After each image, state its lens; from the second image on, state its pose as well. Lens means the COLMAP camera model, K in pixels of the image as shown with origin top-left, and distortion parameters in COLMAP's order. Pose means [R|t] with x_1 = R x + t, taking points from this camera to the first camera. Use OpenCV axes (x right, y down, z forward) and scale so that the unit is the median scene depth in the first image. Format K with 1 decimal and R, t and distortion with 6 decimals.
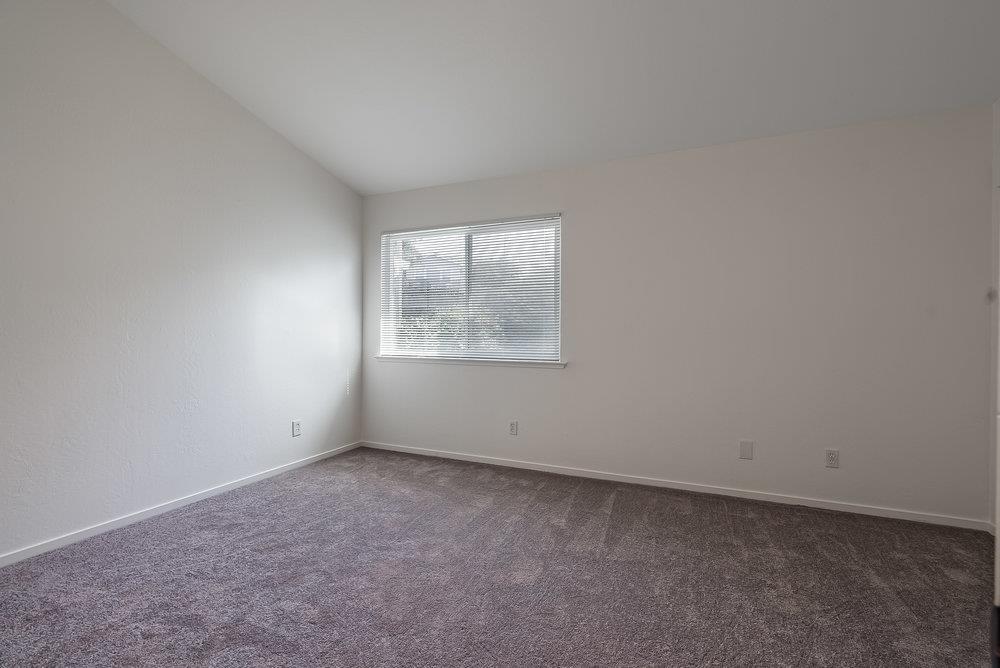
lens RADIAL K [[461.9, 0, 500.0], [0, 461.9, 331.3], [0, 0, 1]] dist [-0.001959, 0.000203]
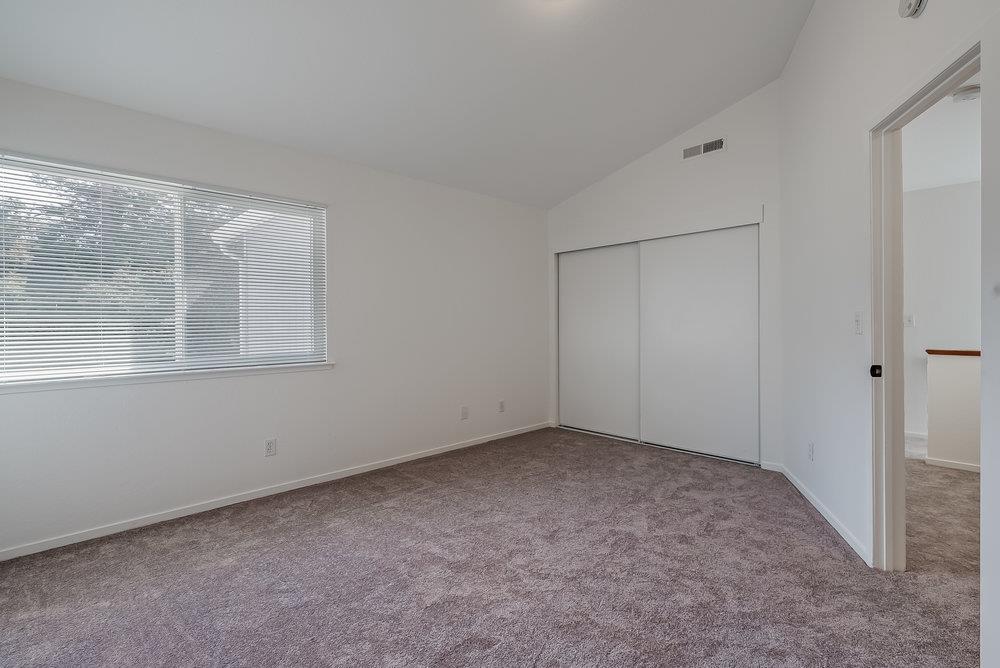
lens RADIAL K [[498.7, 0, 500.4], [0, 498.7, 327.2], [0, 0, 1]] dist [0.000818, 0.000336]
pose [[0.359394, -0.012983, 0.933096, -0.669600], [0.020082, 0.999779, 0.006176, -0.004252], [-0.932970, 0.016519, 0.359575, 0.296404]]
